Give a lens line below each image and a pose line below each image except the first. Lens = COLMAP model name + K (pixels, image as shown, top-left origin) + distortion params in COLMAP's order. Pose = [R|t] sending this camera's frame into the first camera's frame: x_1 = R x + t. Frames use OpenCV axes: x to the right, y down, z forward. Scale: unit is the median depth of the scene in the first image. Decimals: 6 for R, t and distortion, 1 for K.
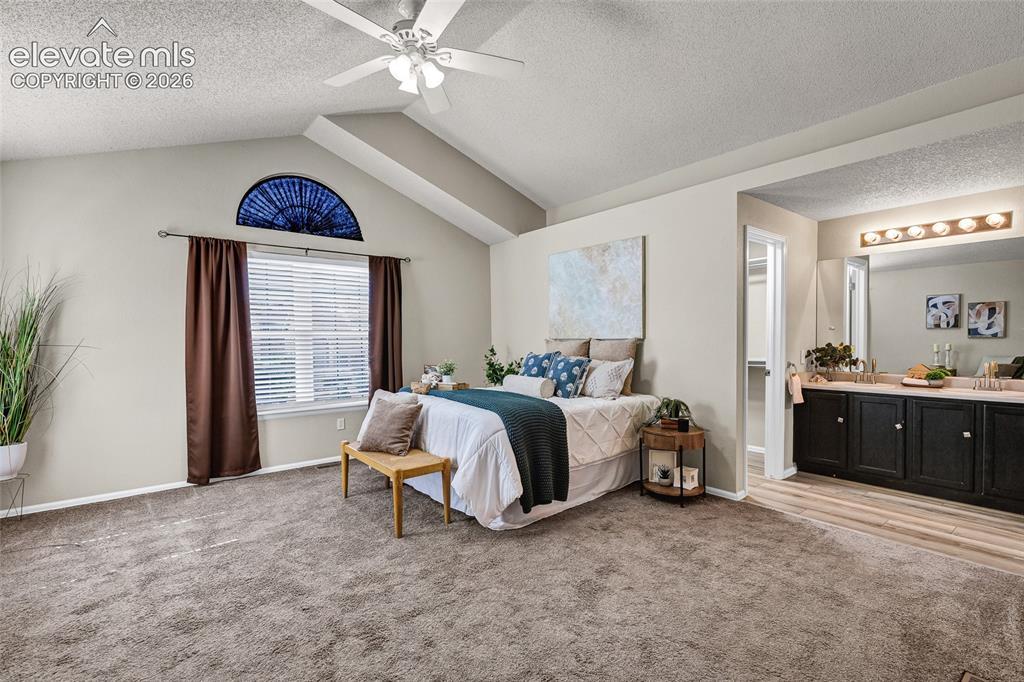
lens RADIAL K [[468.7, 0, 522.6], [0, 468.7, 343.6], [0, 0, 1]] dist [0.011022, -0.001665]
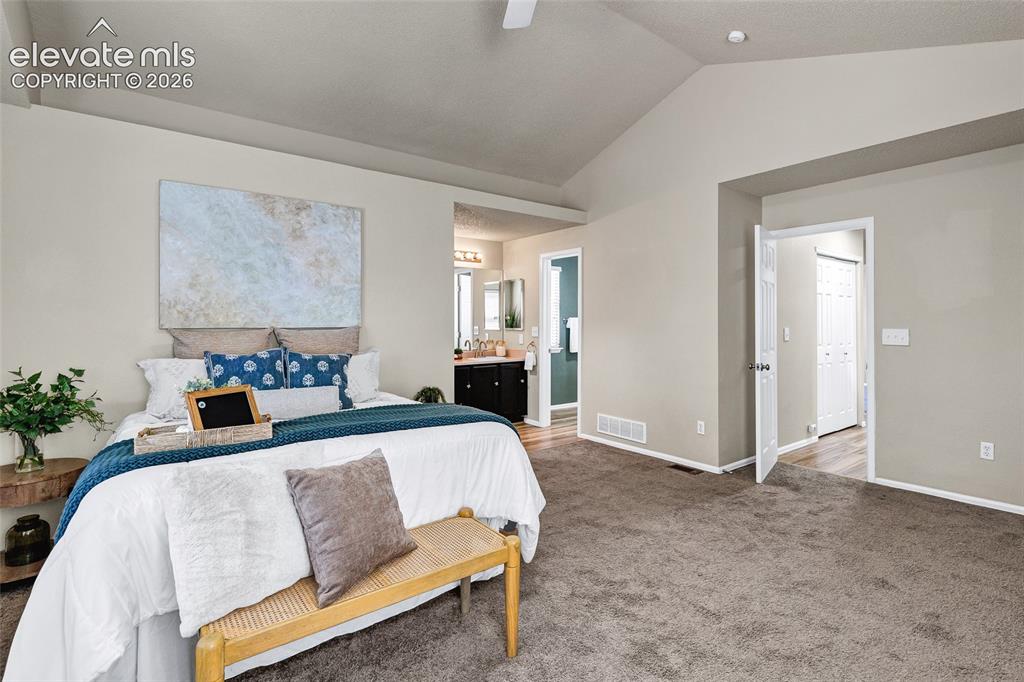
lens RADIAL K [[468.7, 0, 544.9], [0, 468.7, 321.2], [0, 0, 1]] dist [0.011022, -0.001665]
pose [[0.032632, 0.011222, 0.999404, -0.574006], [0.014676, 0.999824, -0.011705, -0.006132], [-0.999360, 0.015049, 0.032461, 0.611115]]
